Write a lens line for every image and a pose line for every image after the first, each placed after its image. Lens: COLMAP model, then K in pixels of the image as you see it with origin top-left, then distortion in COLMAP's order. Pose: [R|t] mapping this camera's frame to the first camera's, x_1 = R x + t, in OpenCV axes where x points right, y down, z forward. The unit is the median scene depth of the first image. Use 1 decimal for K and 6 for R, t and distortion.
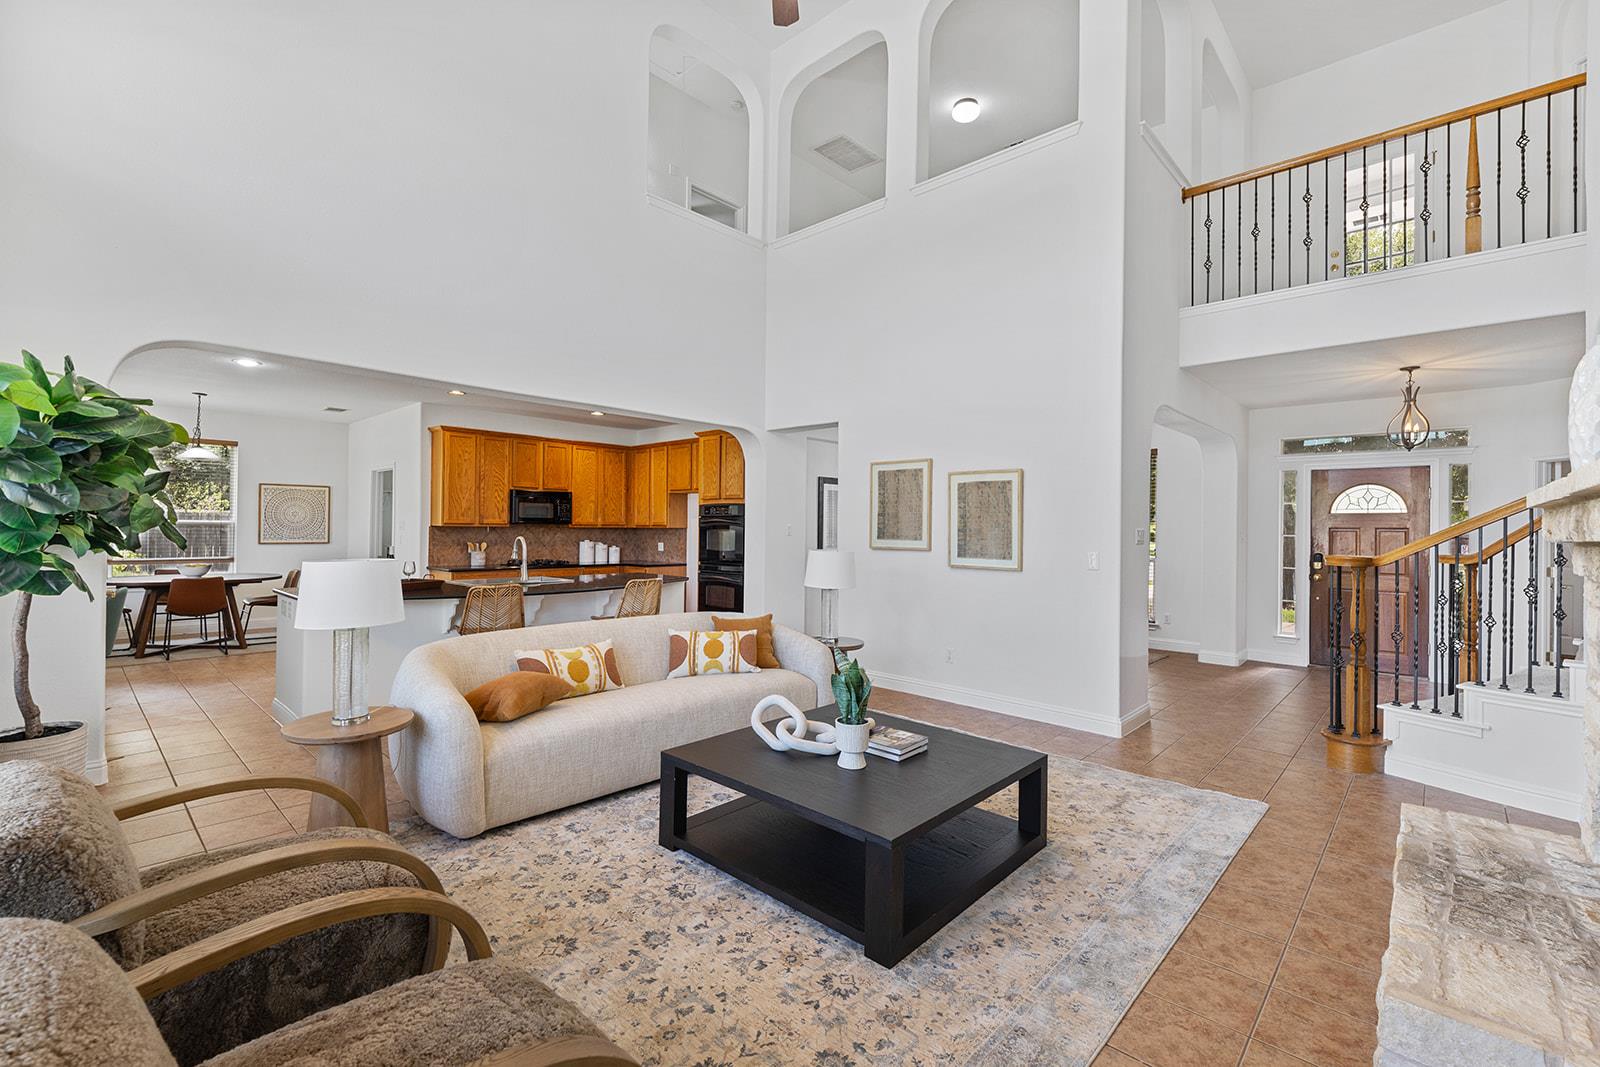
lens RADIAL K [[699.5, 0, 800.0], [0, 699.5, 533.5], [0, 0, 1]] dist [-0.007498, -0.000188]
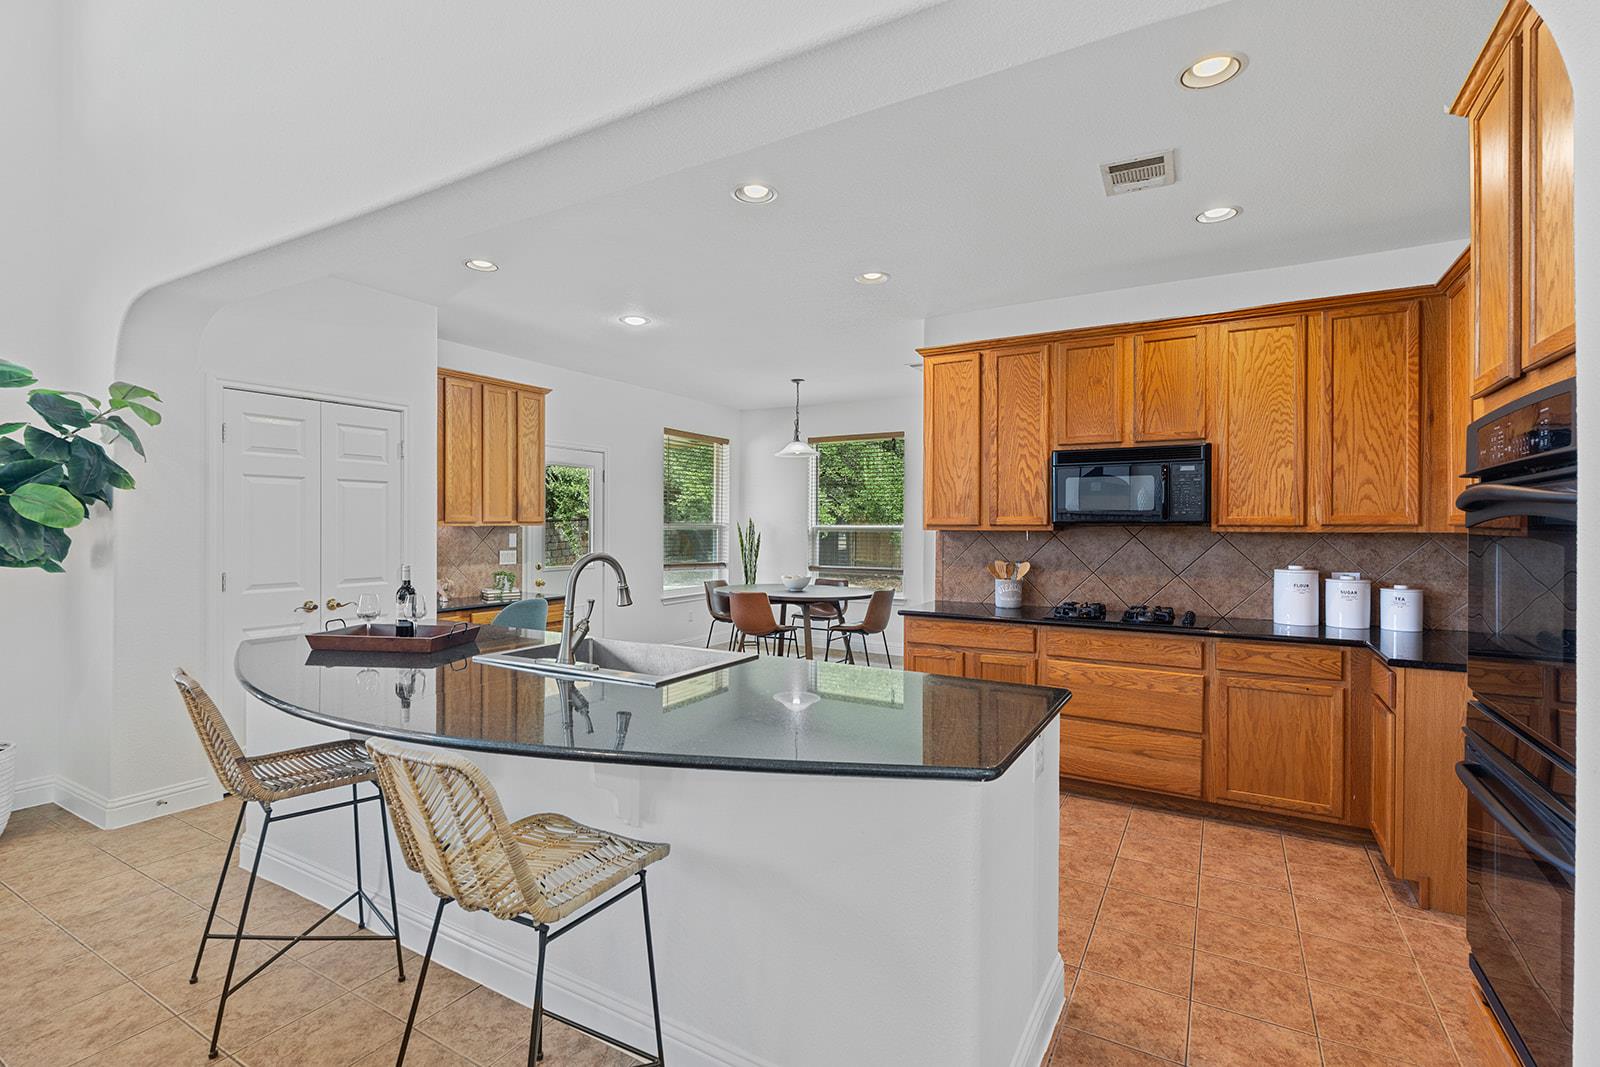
lens RADIAL K [[739.5, 0, 786.1], [0, 739.5, 528.4], [0, 0, 1]] dist [0.000935, -0.000491]
pose [[0.207820, -0.008798, -0.978127, 0.036221], [-0.010248, 0.999885, -0.011172, -0.004030], [0.978113, 0.012346, 0.207706, 0.728210]]
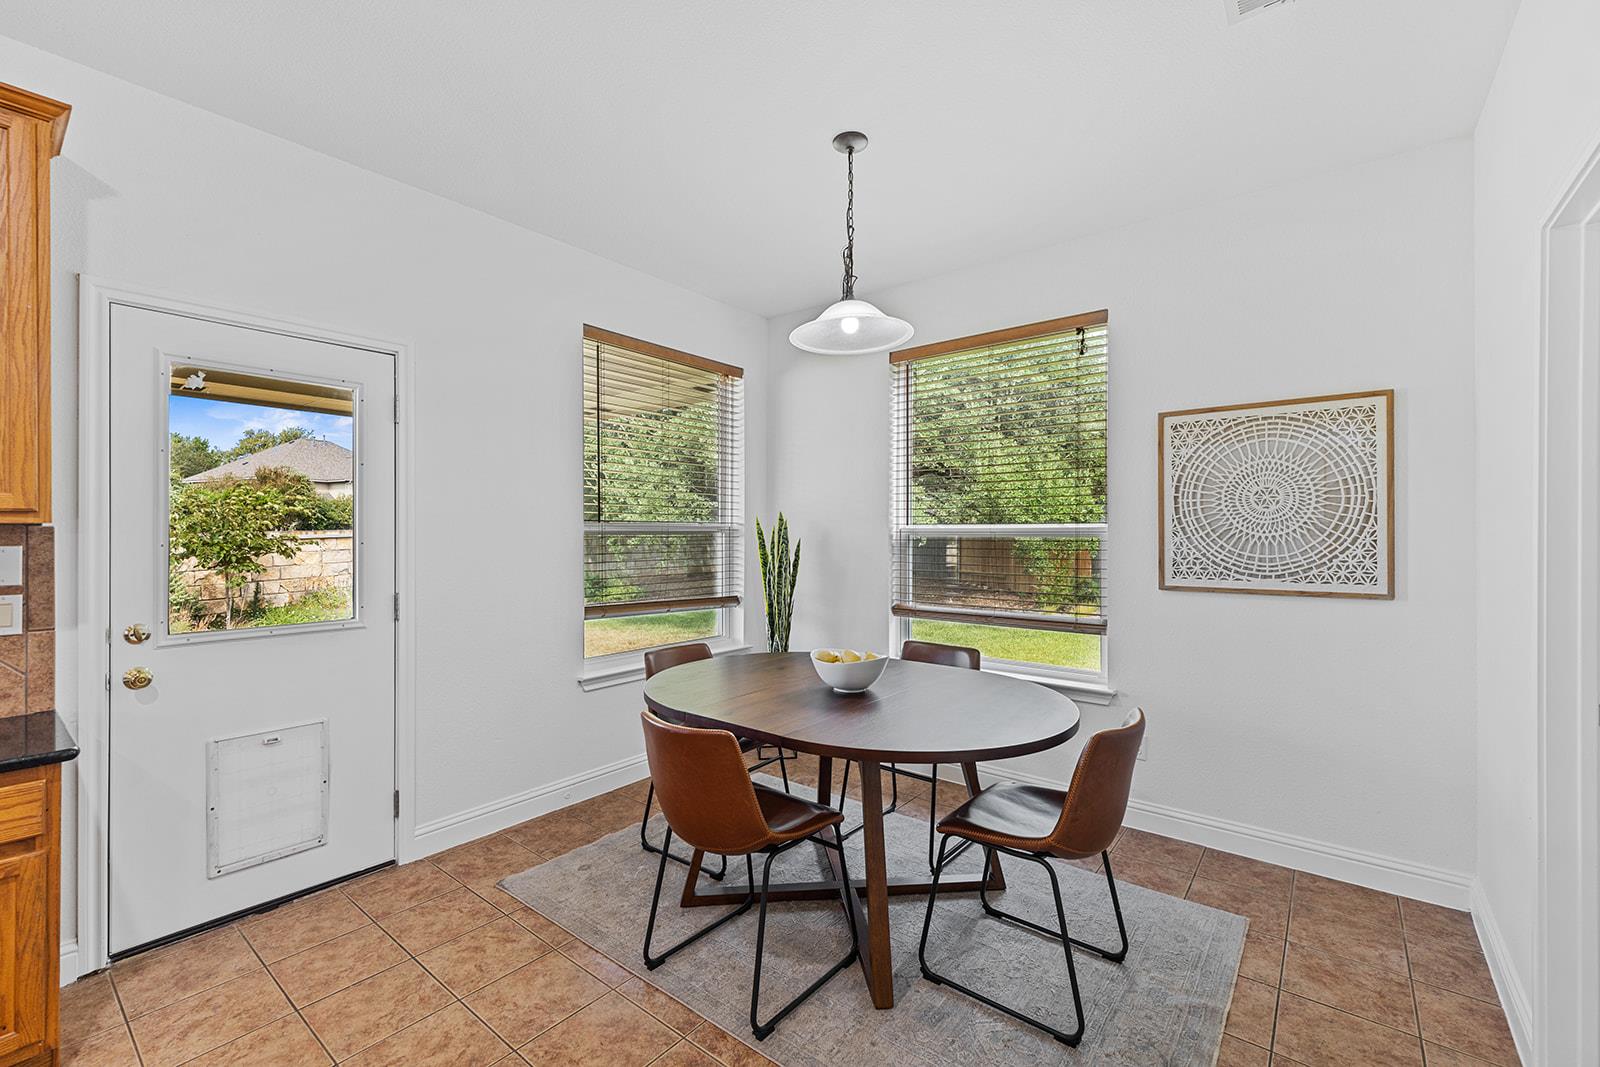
lens RADIAL K [[676.2, 0, 805.6], [0, 676.2, 537.0], [0, 0, 1]] dist [0.002714, 0.000340]
pose [[0.087433, -0.010315, -0.996117, -0.499247], [-0.006007, 0.999923, -0.010882, -0.006397], [0.996152, 0.006935, 0.087364, 0.871732]]
